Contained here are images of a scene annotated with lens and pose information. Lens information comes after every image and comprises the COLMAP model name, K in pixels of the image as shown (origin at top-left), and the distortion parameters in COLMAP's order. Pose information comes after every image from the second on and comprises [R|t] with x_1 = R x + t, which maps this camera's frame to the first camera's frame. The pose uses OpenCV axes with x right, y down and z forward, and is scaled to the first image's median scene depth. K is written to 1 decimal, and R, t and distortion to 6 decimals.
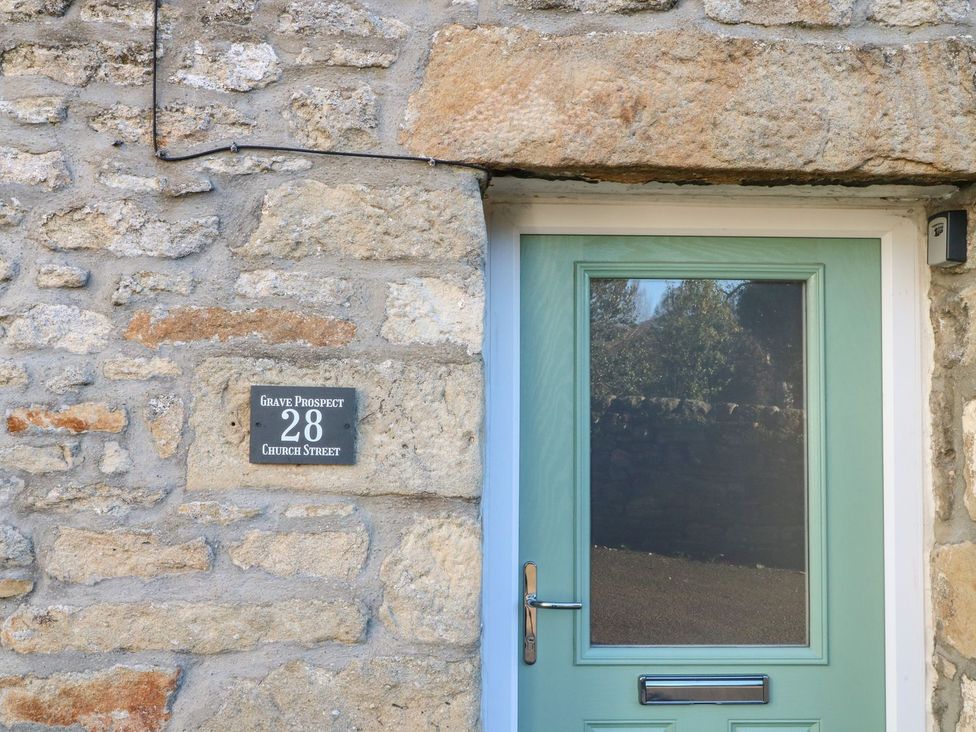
lens RADIAL K [[867.7, 0, 488.0], [0, 867.7, 366.0], [0, 0, 1]] dist [0.012621, 0.000713]
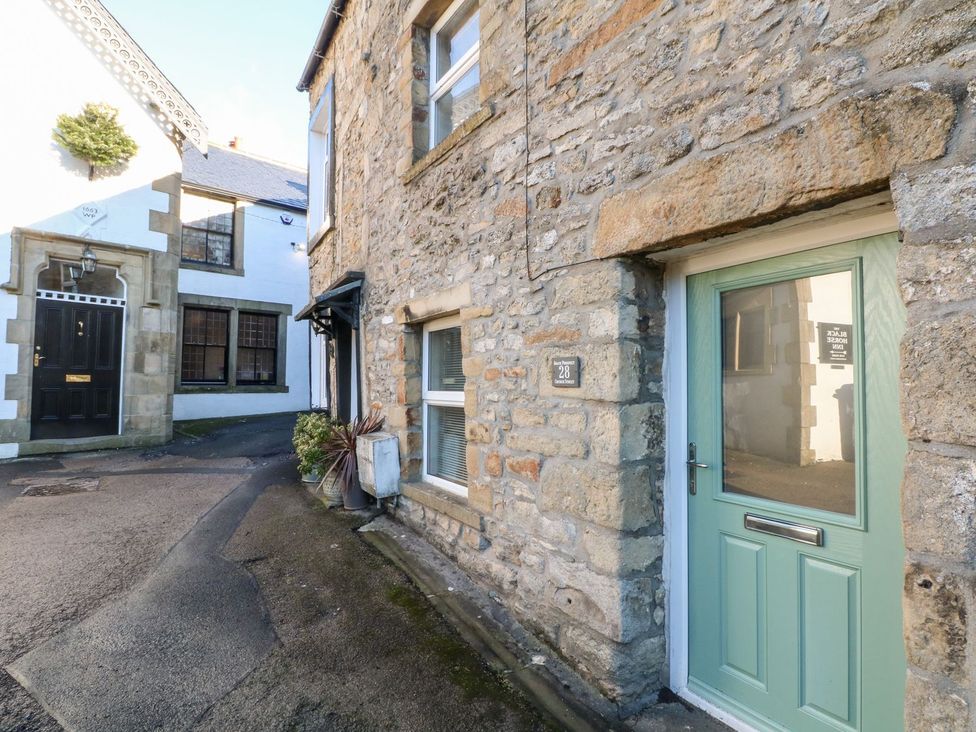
lens RADIAL K [[517.4, 0, 498.0], [0, 517.4, 368.4], [0, 0, 1]] dist [0.001100, -0.014127]
pose [[0.500134, -0.035332, -0.865227, 1.011263], [0.029440, 0.999283, -0.023789, 0.087342], [0.865447, -0.013575, 0.500816, 0.050153]]
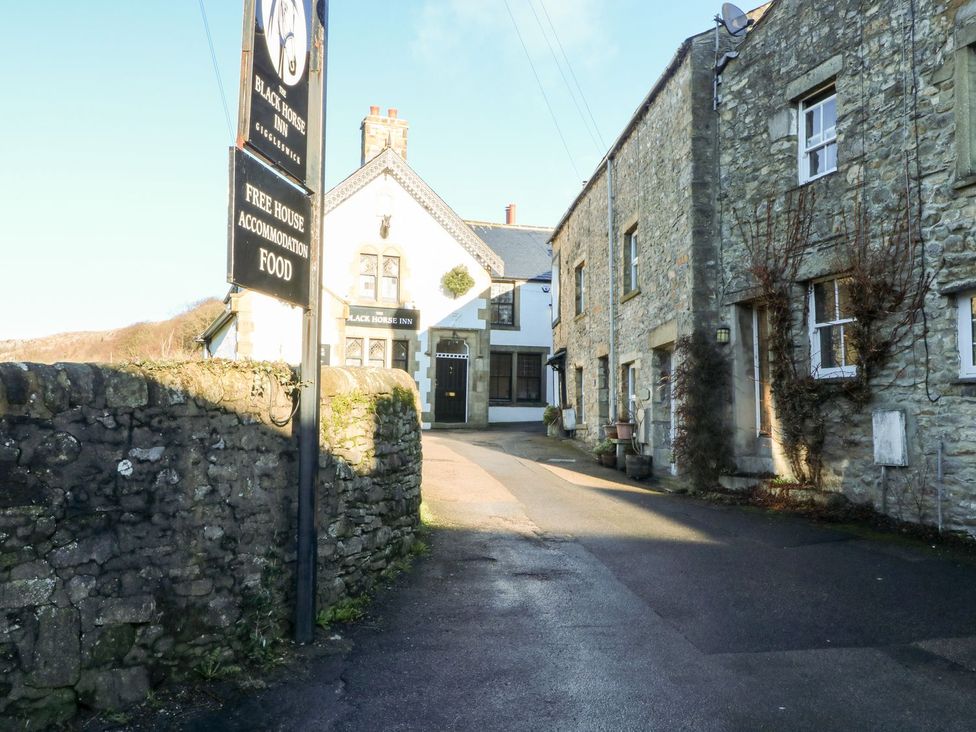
lens RADIAL K [[517.4, 0, 498.0], [0, 517.4, 368.4], [0, 0, 1]] dist [0.001100, -0.014127]
pose [[0.029106, -0.086874, -0.995794, 6.541196], [0.022777, 0.996015, -0.086228, 0.438133], [0.999317, -0.020171, 0.030969, -0.455781]]
